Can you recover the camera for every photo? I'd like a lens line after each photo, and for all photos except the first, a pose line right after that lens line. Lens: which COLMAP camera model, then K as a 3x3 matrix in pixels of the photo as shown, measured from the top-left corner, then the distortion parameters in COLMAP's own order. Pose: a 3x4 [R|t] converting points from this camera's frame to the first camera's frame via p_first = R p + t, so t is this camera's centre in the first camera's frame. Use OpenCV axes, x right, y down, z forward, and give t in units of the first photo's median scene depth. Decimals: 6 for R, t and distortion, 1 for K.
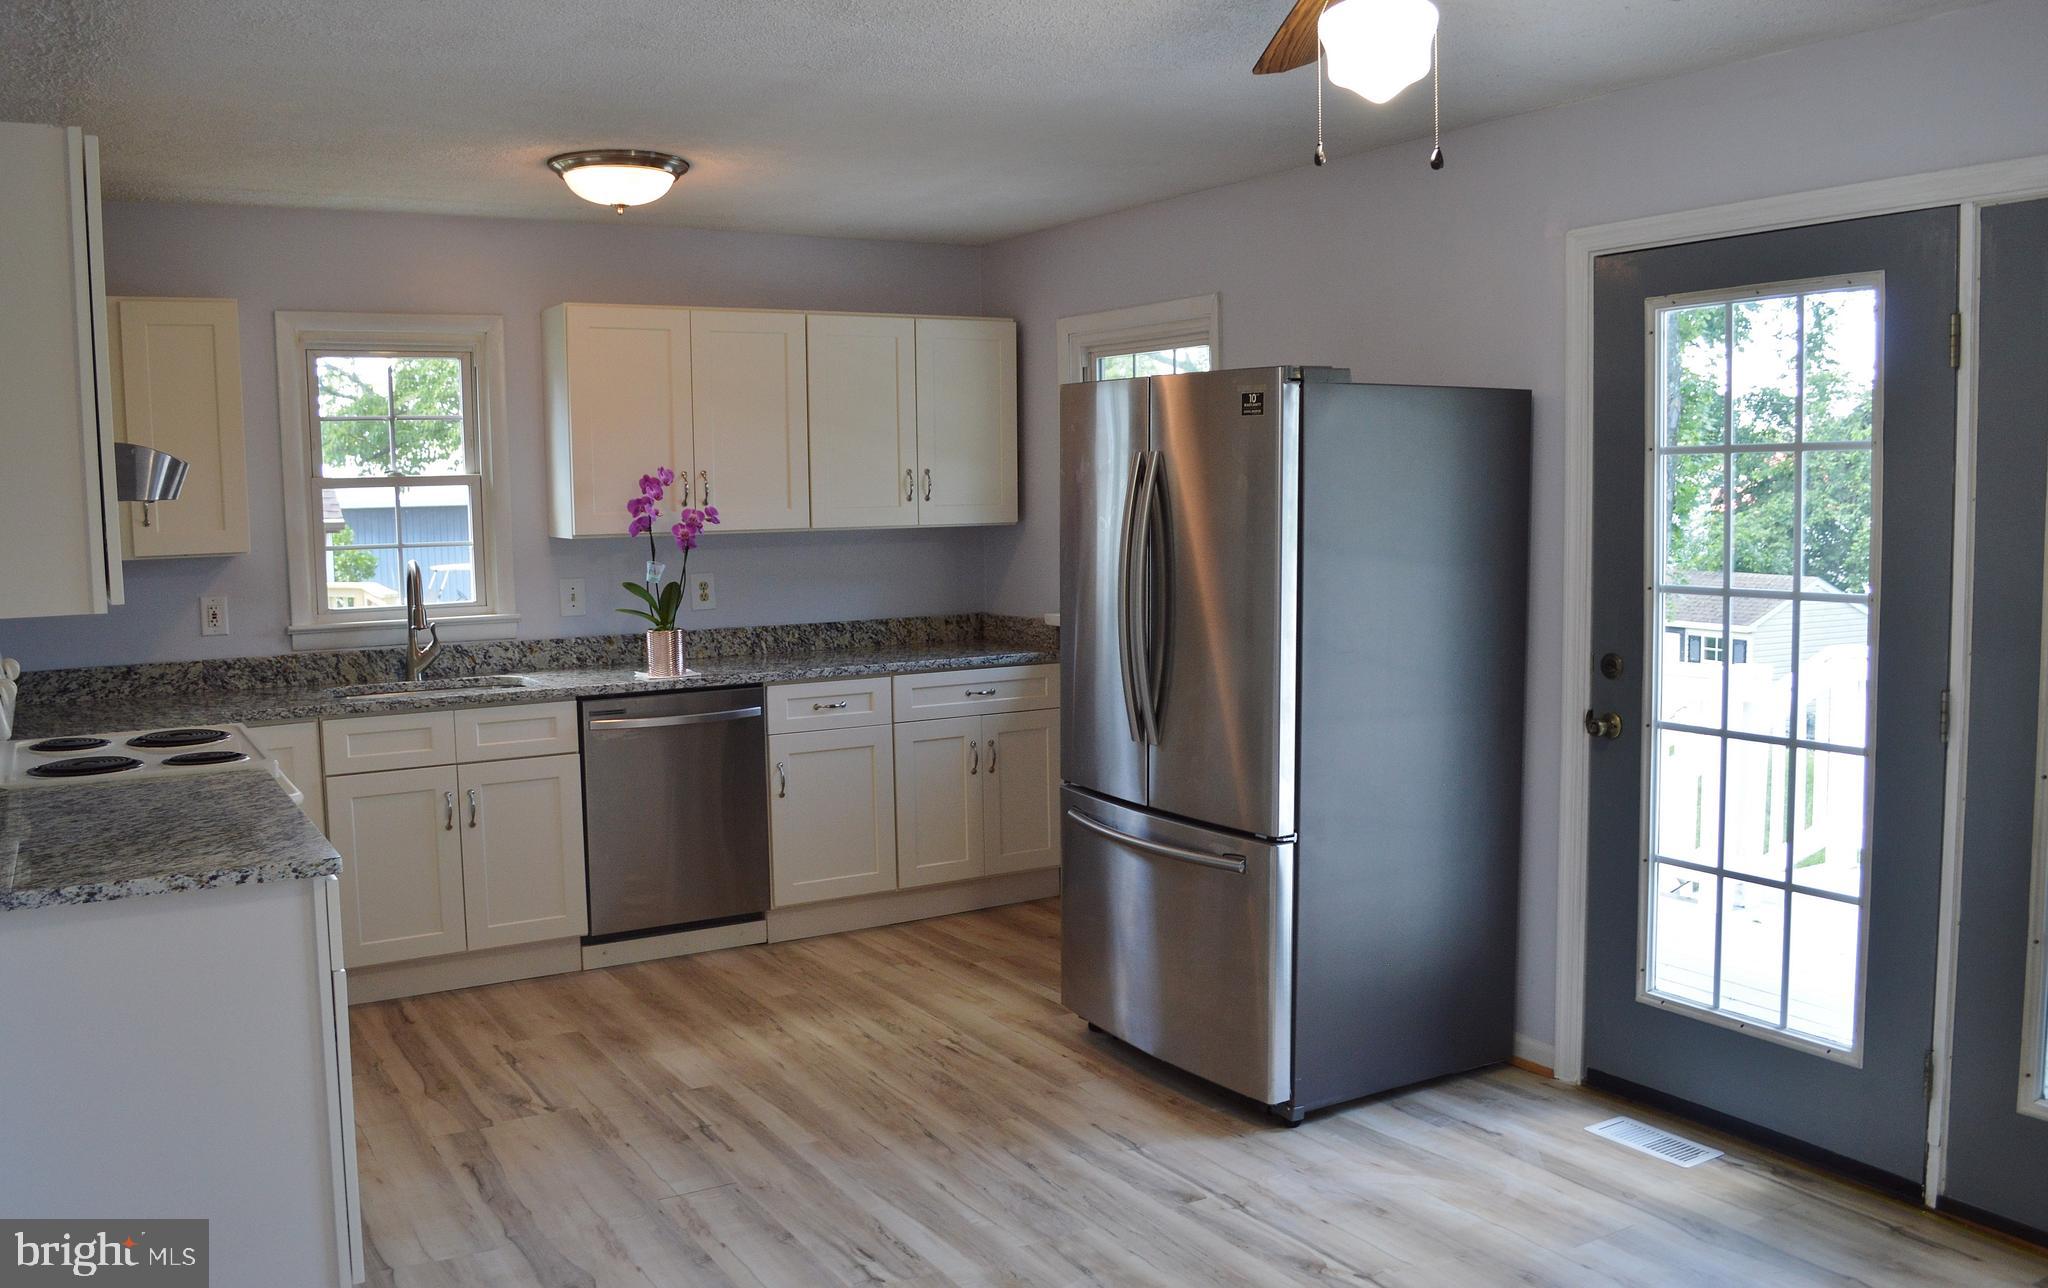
lens RADIAL K [[1705.1, 0, 1012.9], [0, 1705.1, 650.7], [0, 0, 1]] dist [-0.081488, 0.006007]
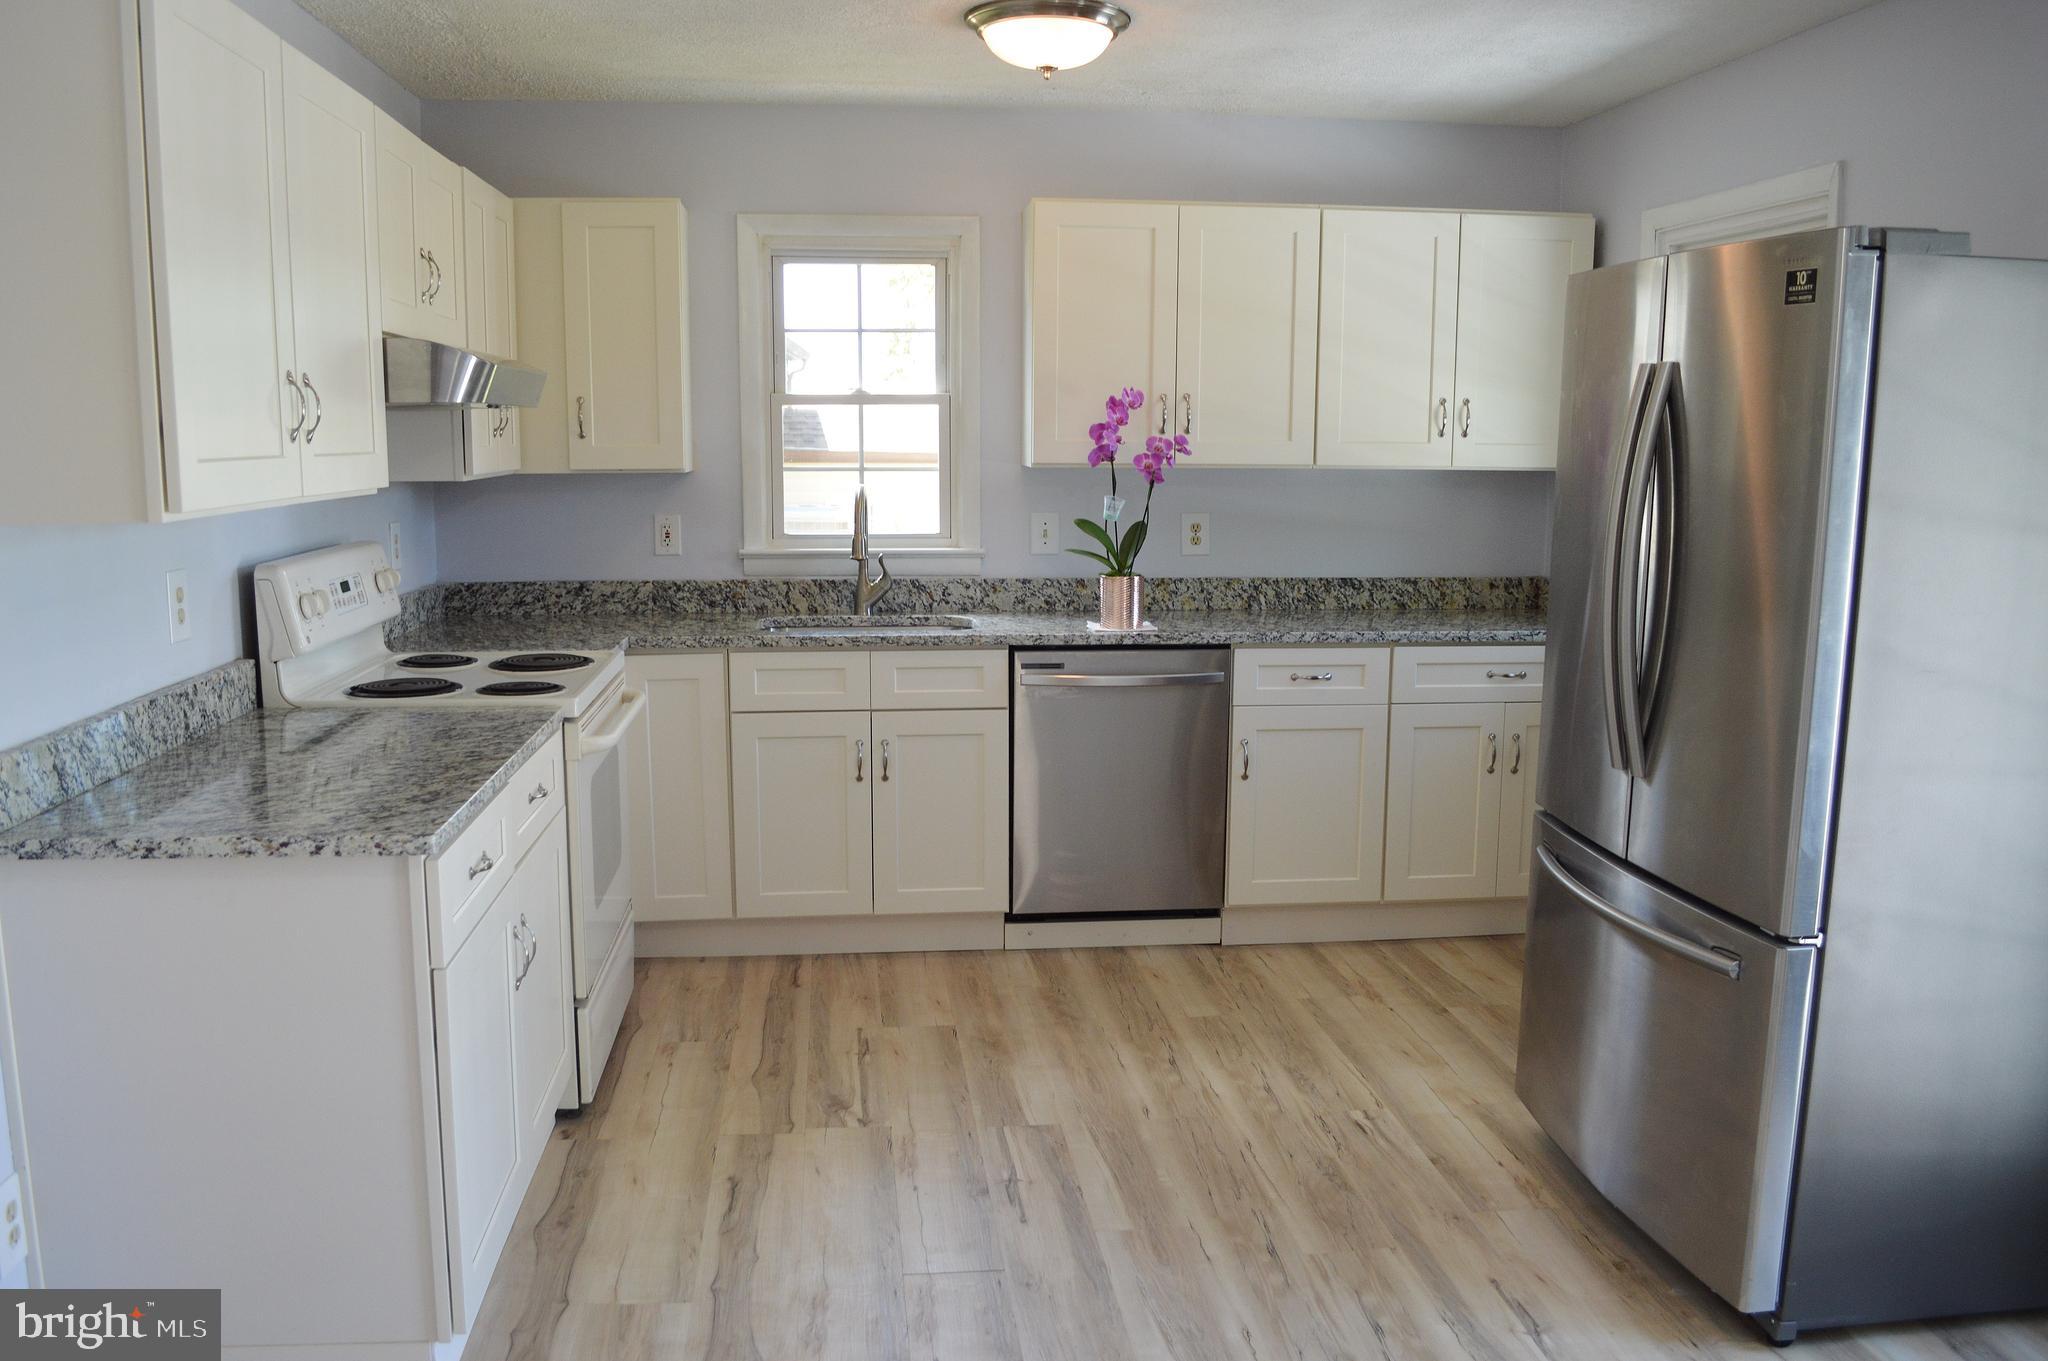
lens RADIAL K [[1641.5, 0, 1010.8], [0, 1641.5, 683.1], [0, 0, 1]] dist [-0.085648, 0.016831]
pose [[0.910731, 0.082056, -0.404767, 0.110273], [-0.059767, 0.995933, 0.067424, -0.013322], [0.408654, -0.037213, 0.911931, 0.262948]]
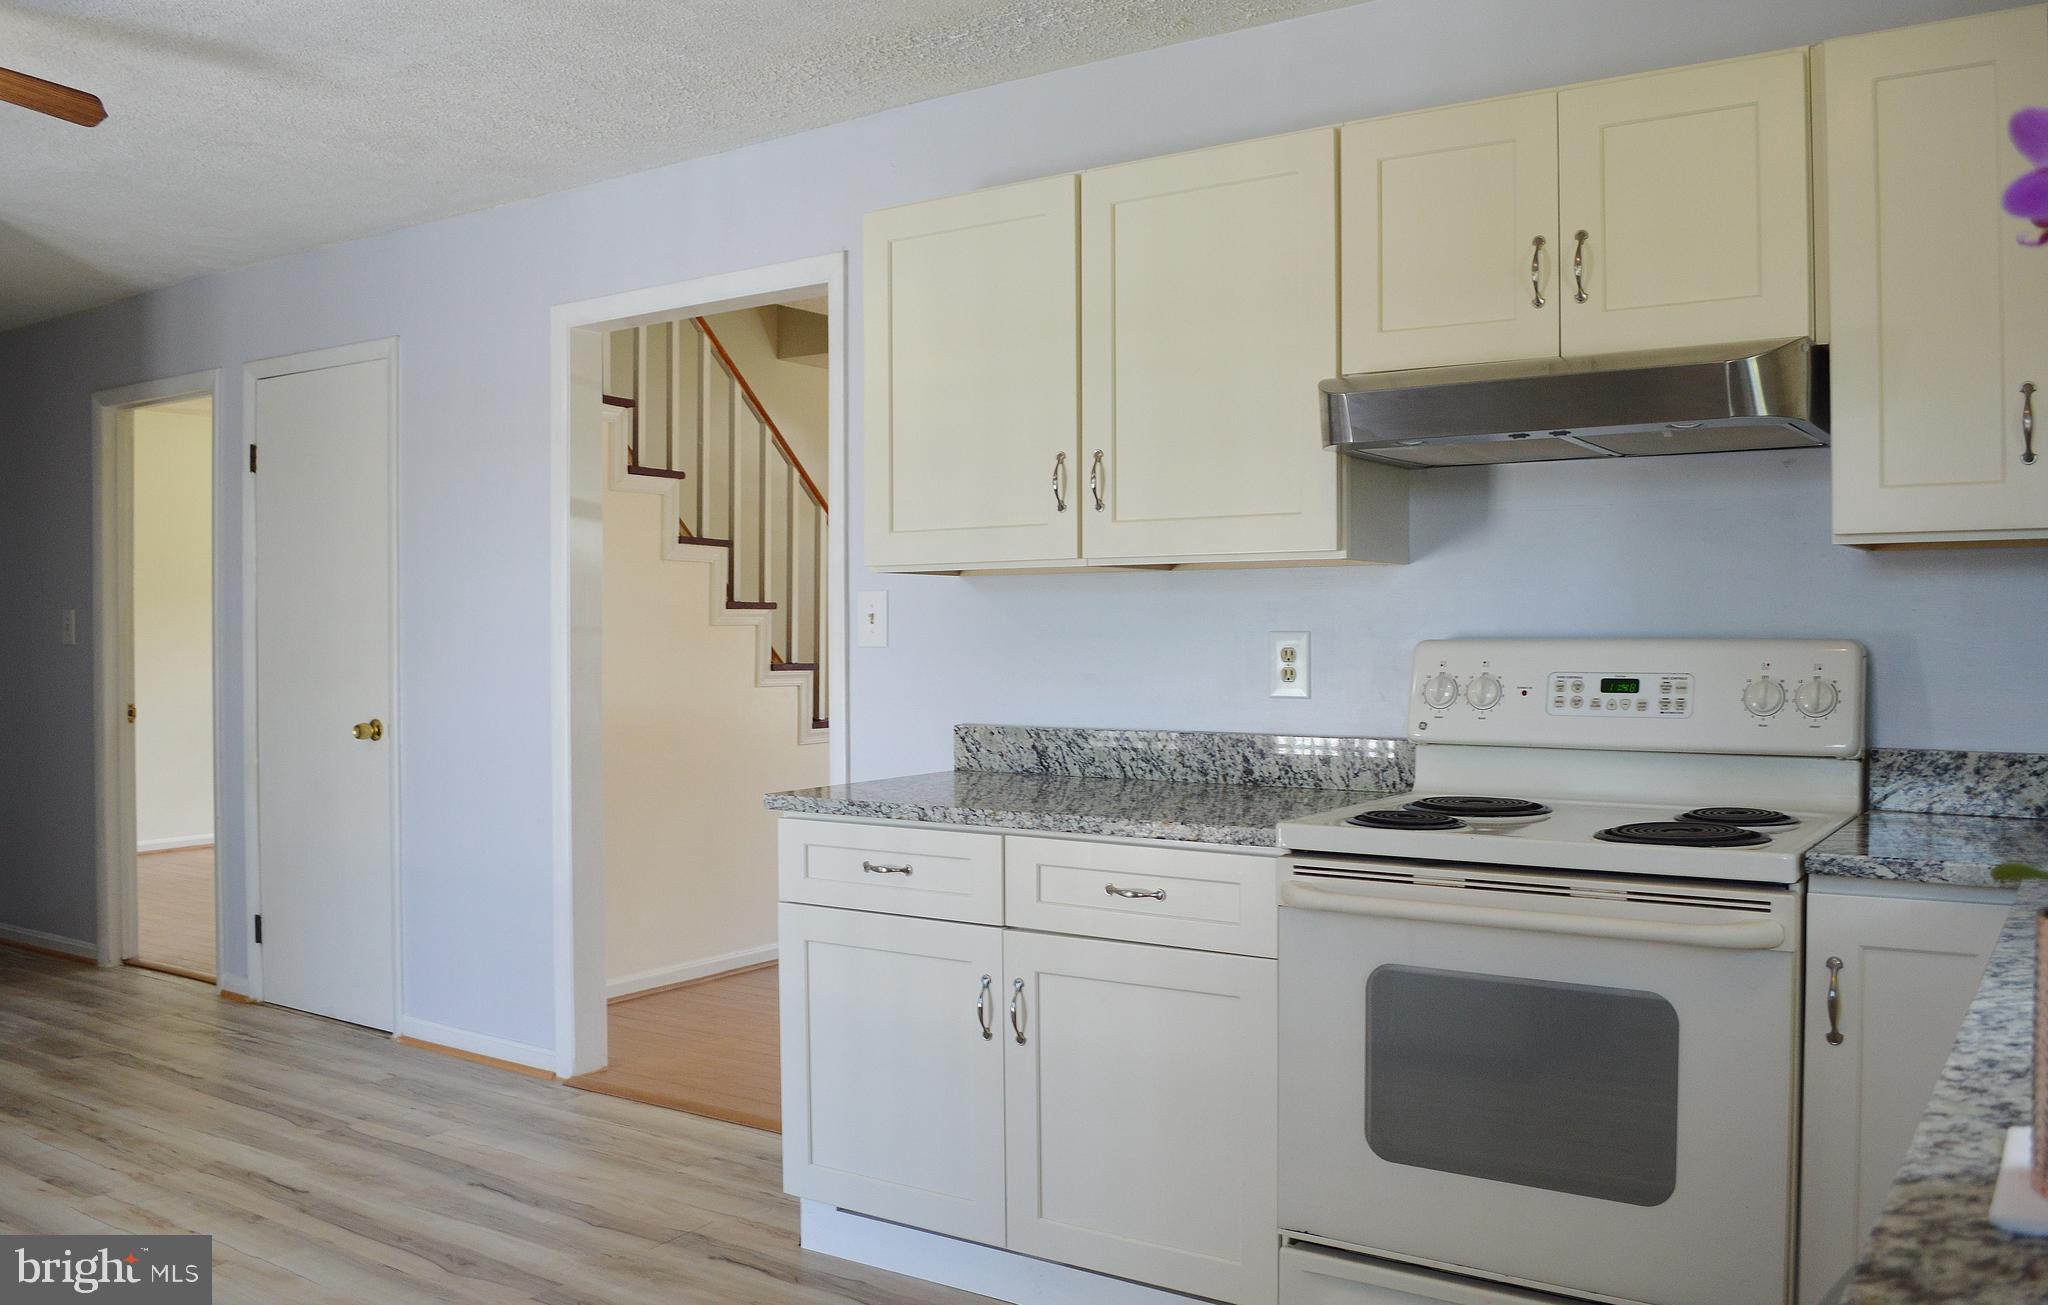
lens RADIAL K [[1673.5, 0, 1007.8], [0, 1673.5, 645.1], [0, 0, 1]] dist [-0.088218, 0.022204]
pose [[-0.906362, 0.025874, -0.421710, -0.050272], [-0.021430, 0.994023, 0.107048, -0.066496], [0.421959, 0.106062, -0.900390, 1.364533]]
